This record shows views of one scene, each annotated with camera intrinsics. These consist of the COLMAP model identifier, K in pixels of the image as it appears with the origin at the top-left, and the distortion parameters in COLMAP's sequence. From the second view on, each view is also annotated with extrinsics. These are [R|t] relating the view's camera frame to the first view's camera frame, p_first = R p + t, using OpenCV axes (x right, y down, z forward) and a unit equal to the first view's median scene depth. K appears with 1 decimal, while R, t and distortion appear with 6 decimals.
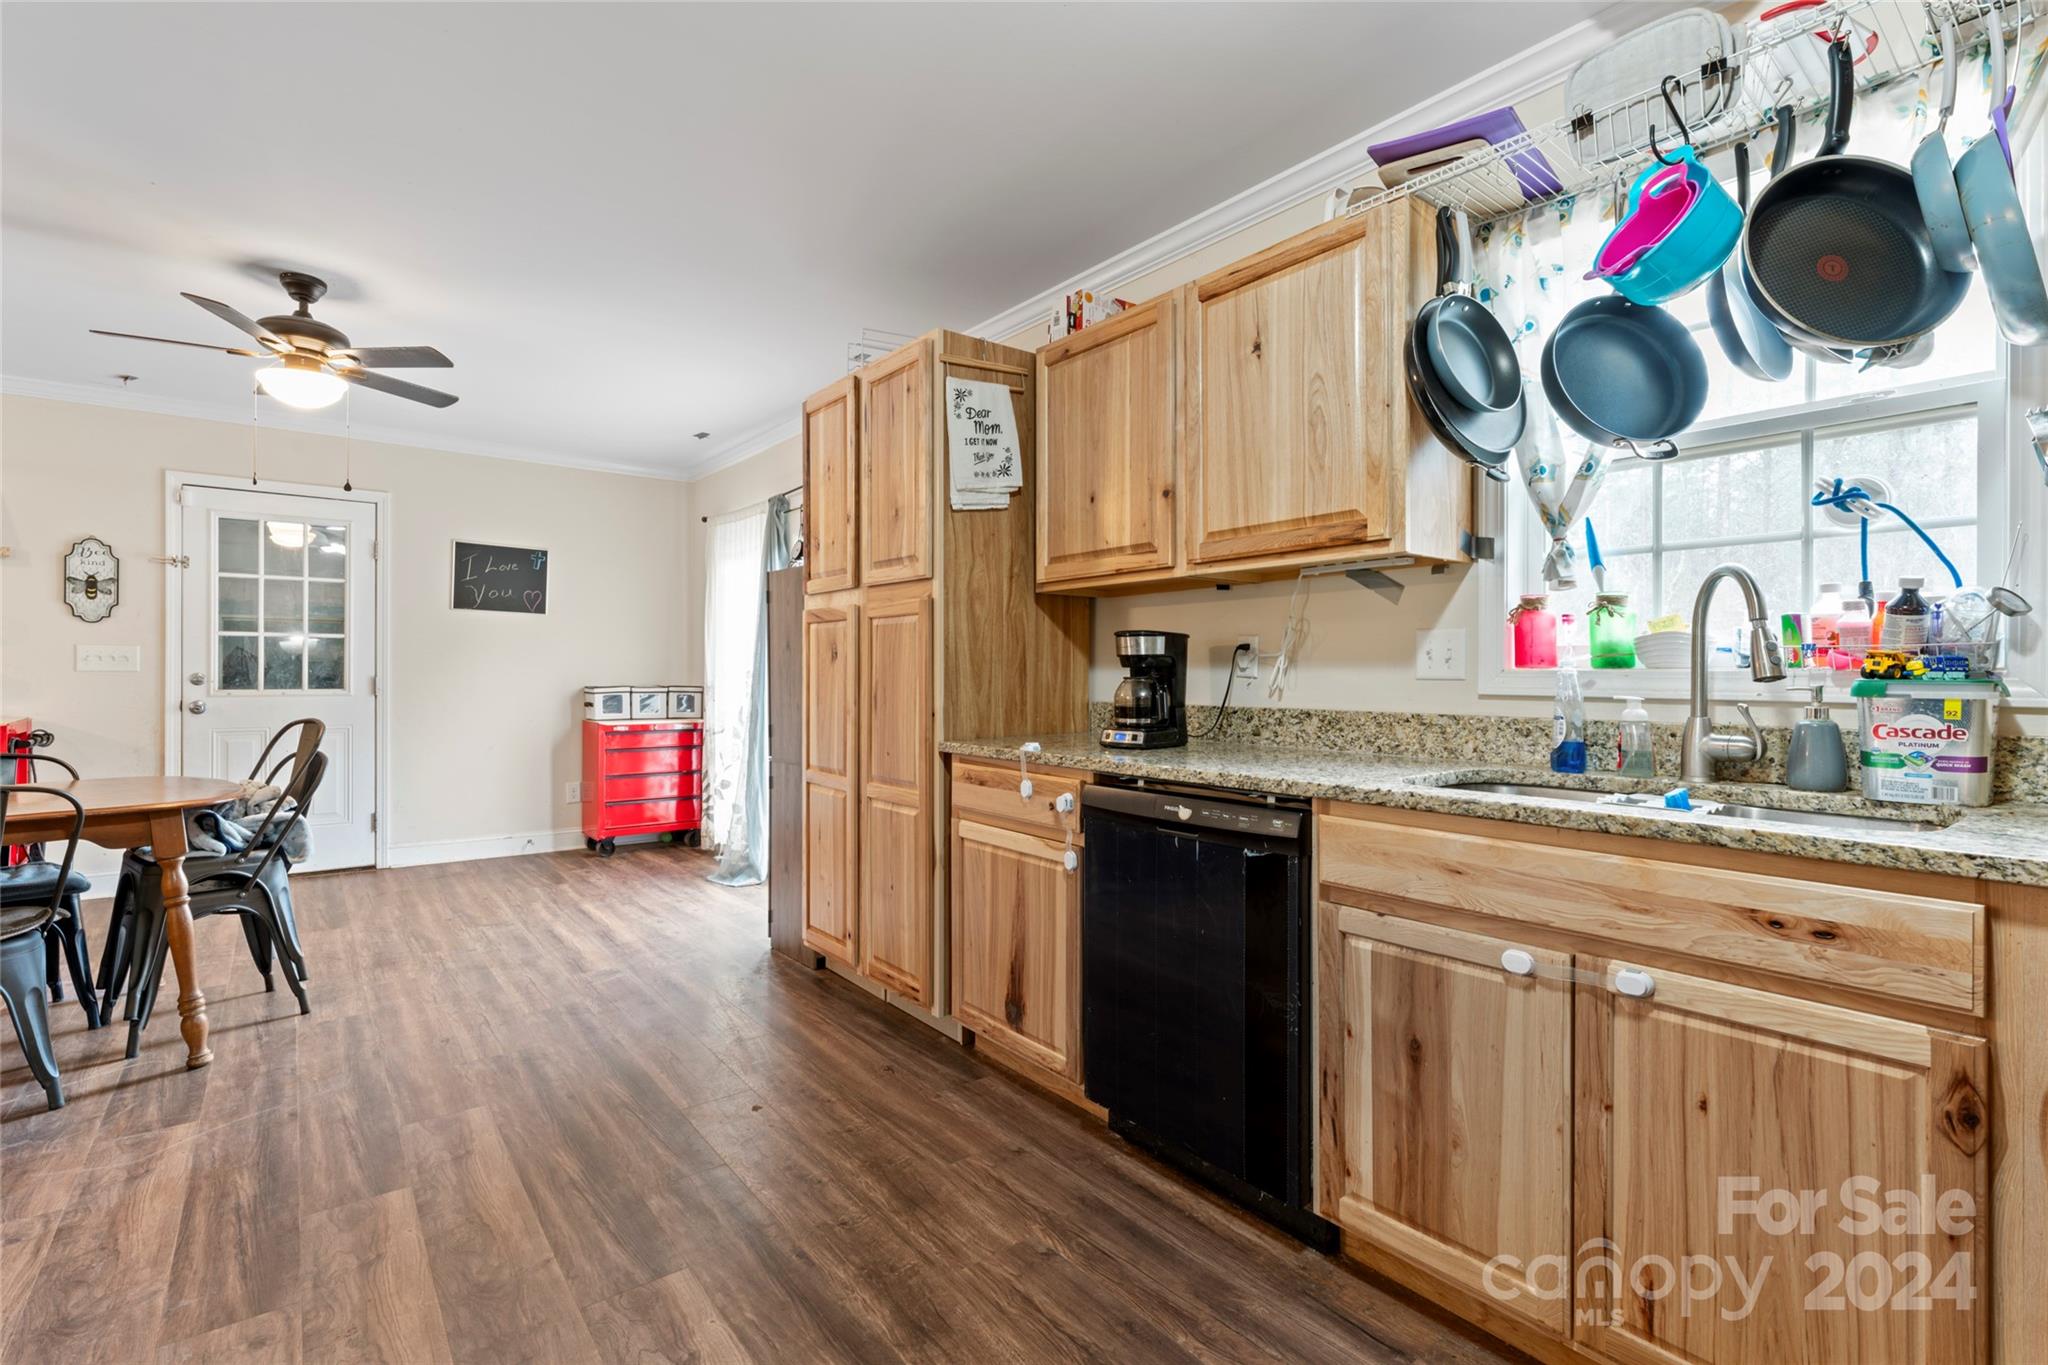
lens RADIAL K [[924.7, 0, 1015.3], [0, 924.7, 671.4], [0, 0, 1]] dist [-0.003019, -0.000483]
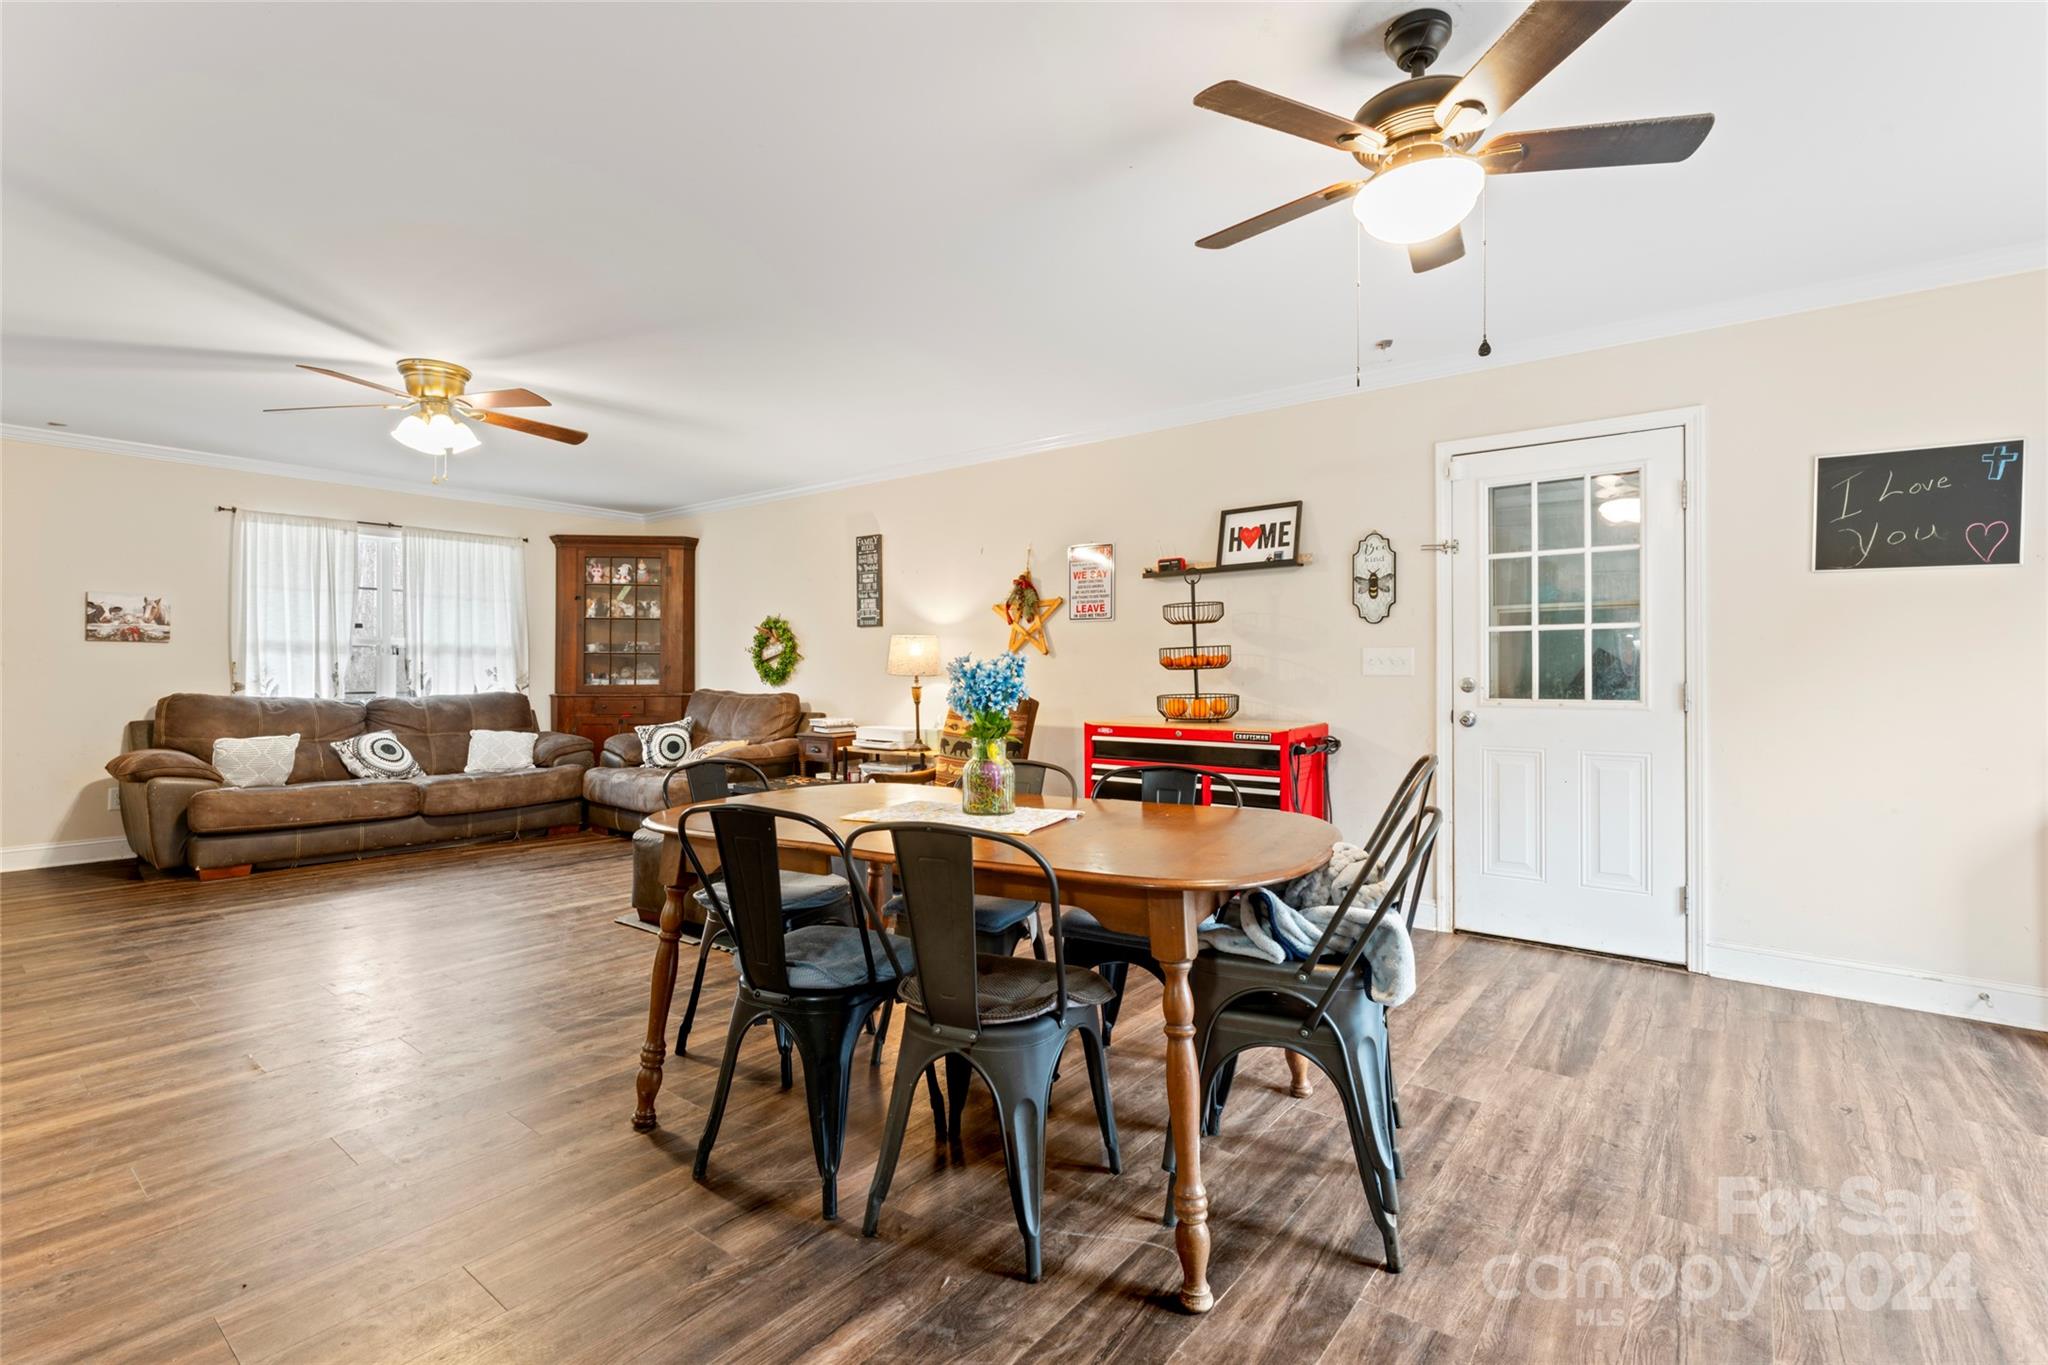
lens RADIAL K [[924.7, 0, 1015.3], [0, 924.7, 671.4], [0, 0, 1]] dist [-0.003019, -0.000483]
pose [[0.230752, -0.006795, -0.972989, -0.283445], [0.000089, 0.999976, -0.006962, 0.002851], [0.973013, 0.001520, 0.230747, 0.687879]]
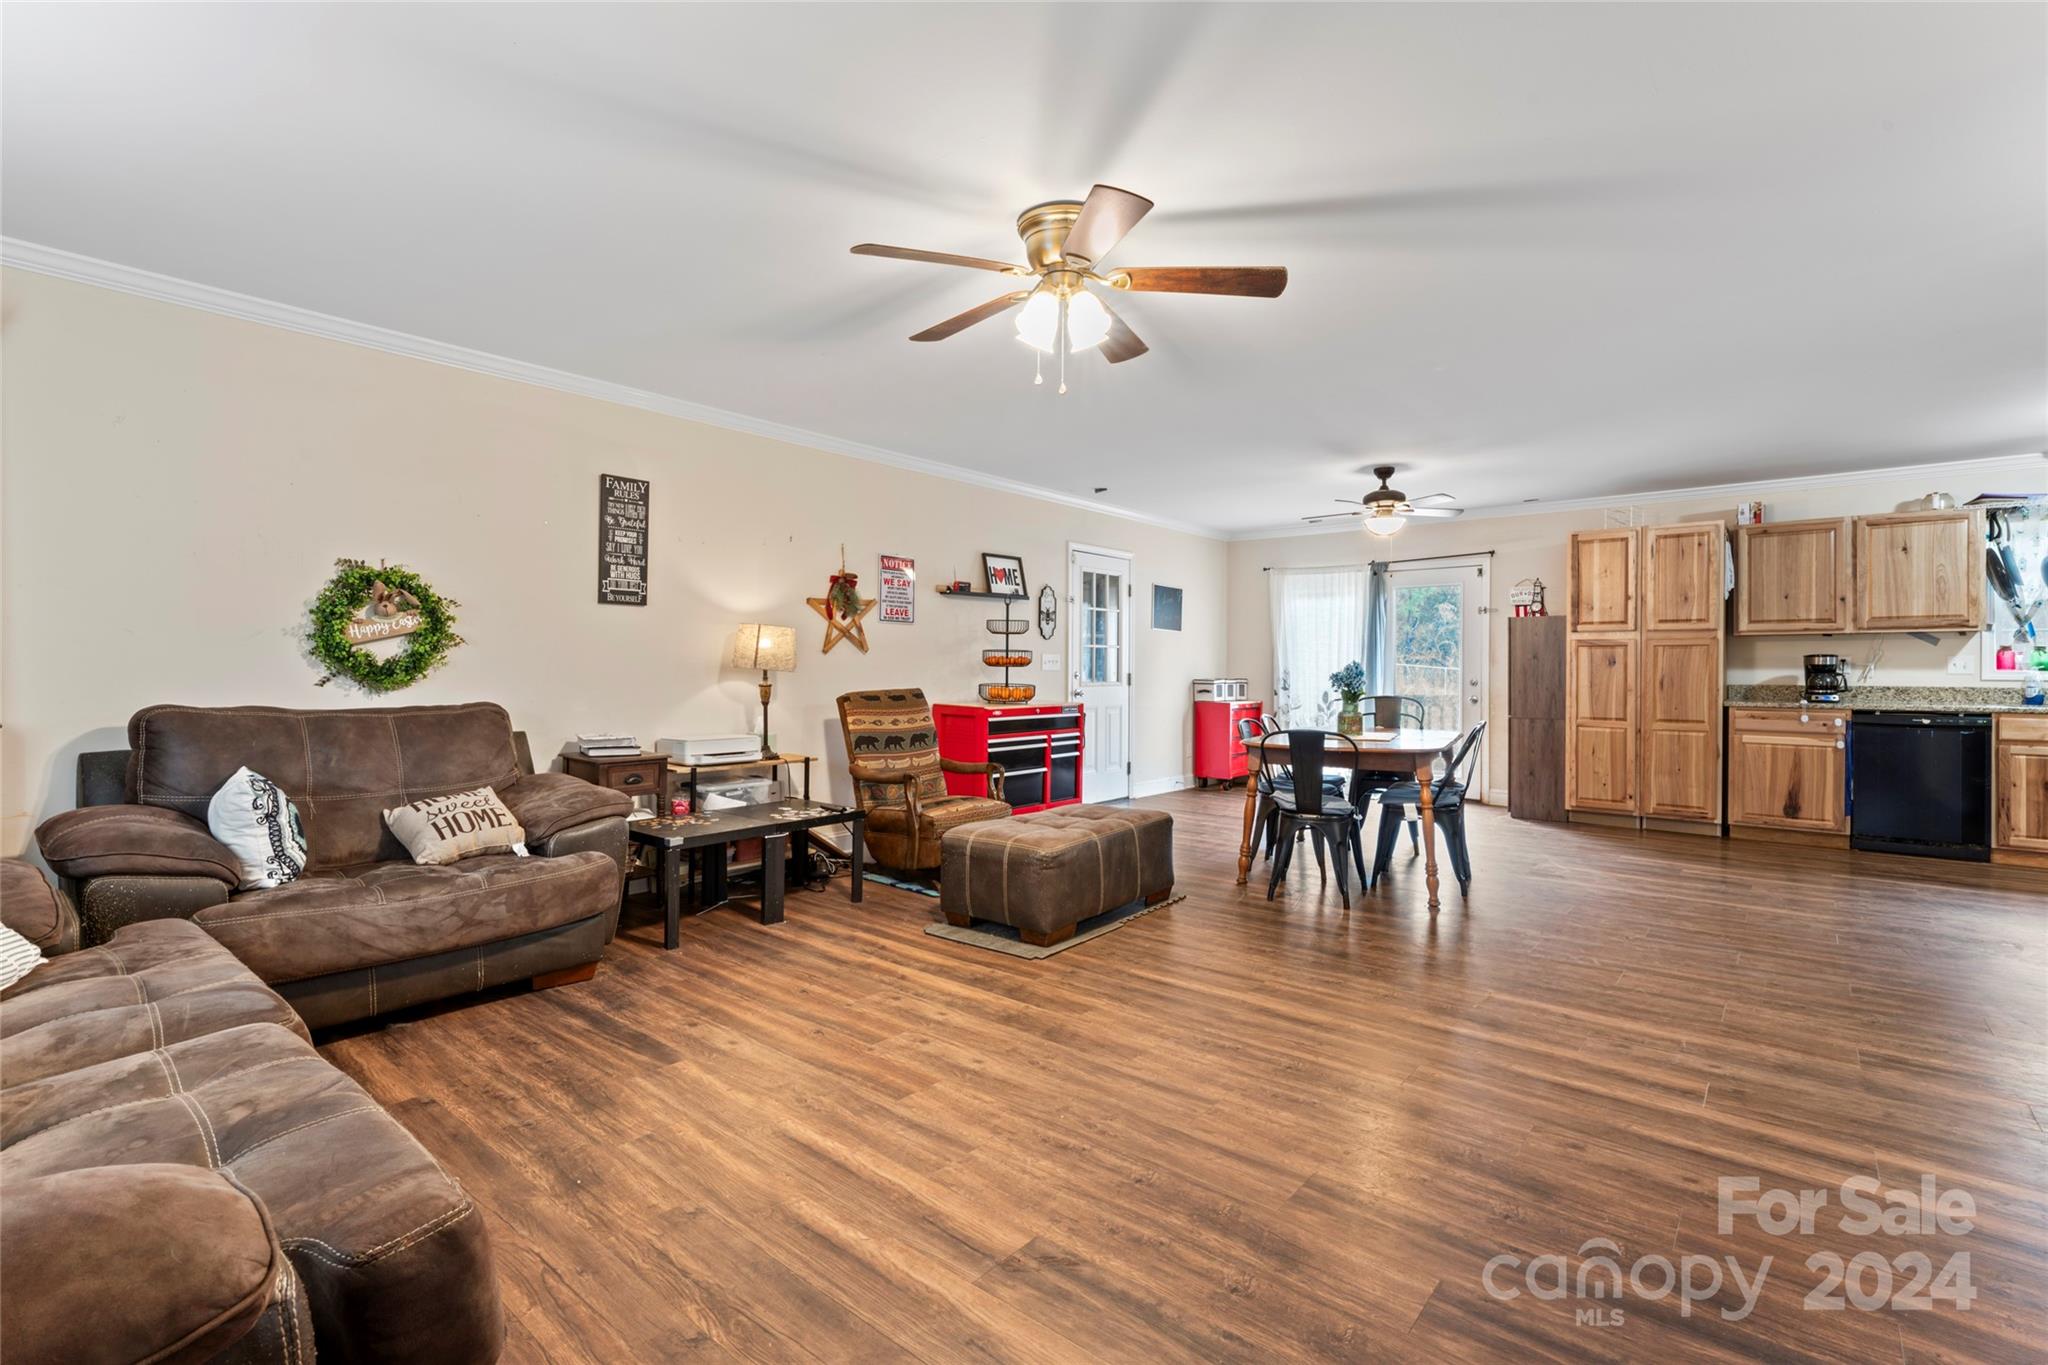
lens RADIAL K [[924.7, 0, 1015.3], [0, 924.7, 671.4], [0, 0, 1]] dist [-0.003019, -0.000483]
pose [[0.979894, -0.001259, 0.199515, -2.182741], [0.000003, 0.999980, 0.006294, -0.013322], [-0.199519, -0.006167, 0.979875, -0.853112]]
